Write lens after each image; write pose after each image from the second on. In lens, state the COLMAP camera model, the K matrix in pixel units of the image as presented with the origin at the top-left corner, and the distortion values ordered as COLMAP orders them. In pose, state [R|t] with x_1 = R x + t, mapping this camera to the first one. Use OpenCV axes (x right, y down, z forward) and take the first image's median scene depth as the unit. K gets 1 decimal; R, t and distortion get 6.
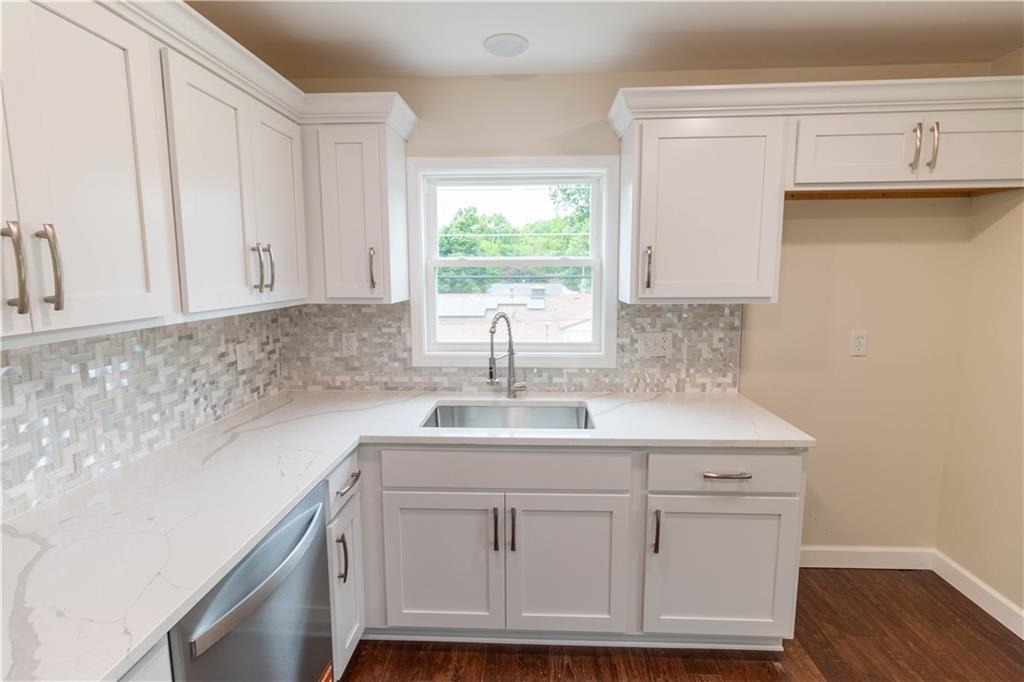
lens RADIAL K [[472.4, 0, 512.3], [0, 472.4, 328.7], [0, 0, 1]] dist [0.001863, 0.000436]
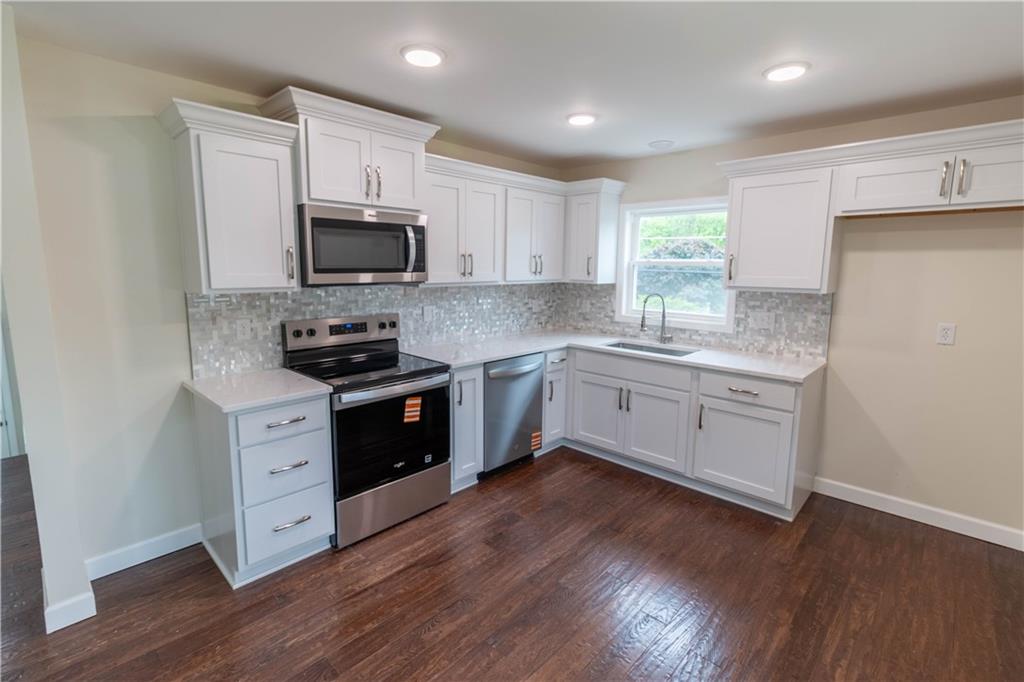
lens RADIAL K [[472.4, 0, 512.3], [0, 472.4, 328.7], [0, 0, 1]] dist [0.001863, 0.000436]
pose [[0.754305, 0.101899, -0.648568, 0.706287], [-0.095028, 0.994424, 0.045717, 0.069936], [0.649611, 0.027148, 0.759782, -0.648501]]
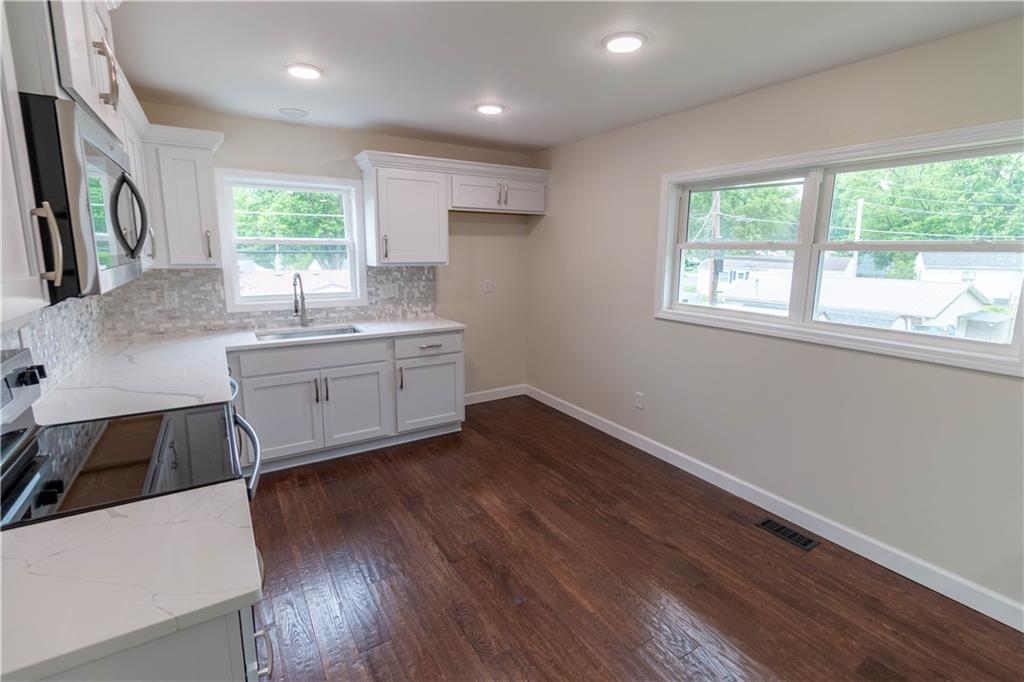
lens RADIAL K [[476.1, 0, 516.3], [0, 476.1, 329.4], [0, 0, 1]] dist [0.000160, 0.000061]
pose [[0.817819, -0.084817, 0.569191, -0.345983], [0.056413, 0.996131, 0.067382, 0.088651], [-0.572704, -0.022996, 0.819440, -0.754611]]
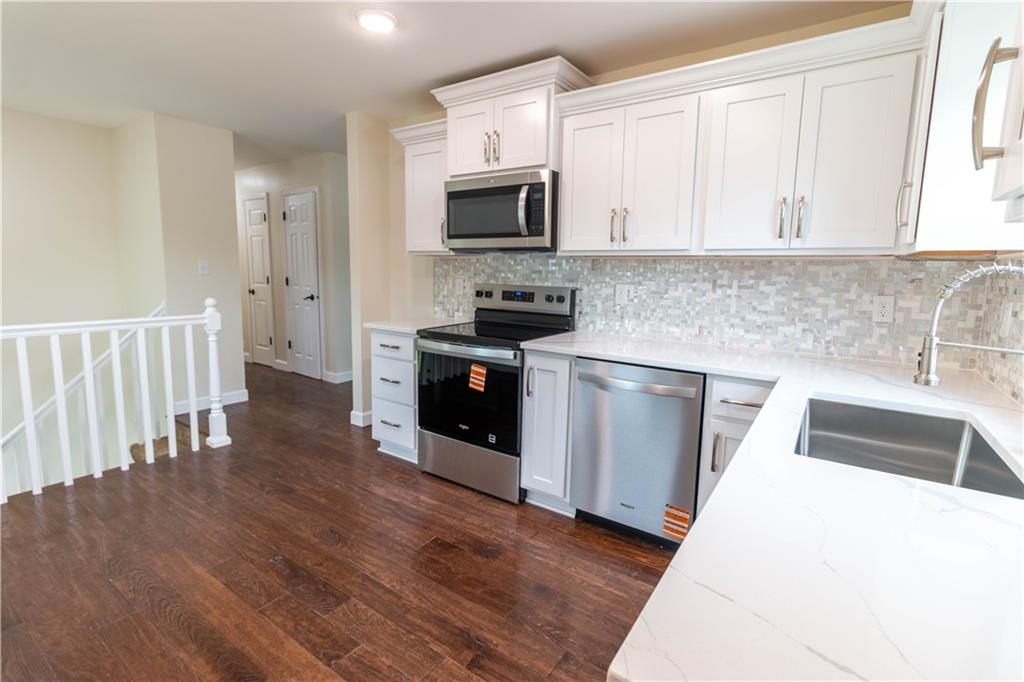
lens RADIAL K [[472.4, 0, 512.3], [0, 472.4, 328.7], [0, 0, 1]] dist [0.001863, 0.000436]
pose [[-0.525294, 0.099272, -0.845110, 0.674119], [-0.123615, 0.973733, 0.191216, 0.003134], [0.841894, 0.204913, -0.499225, 0.803286]]
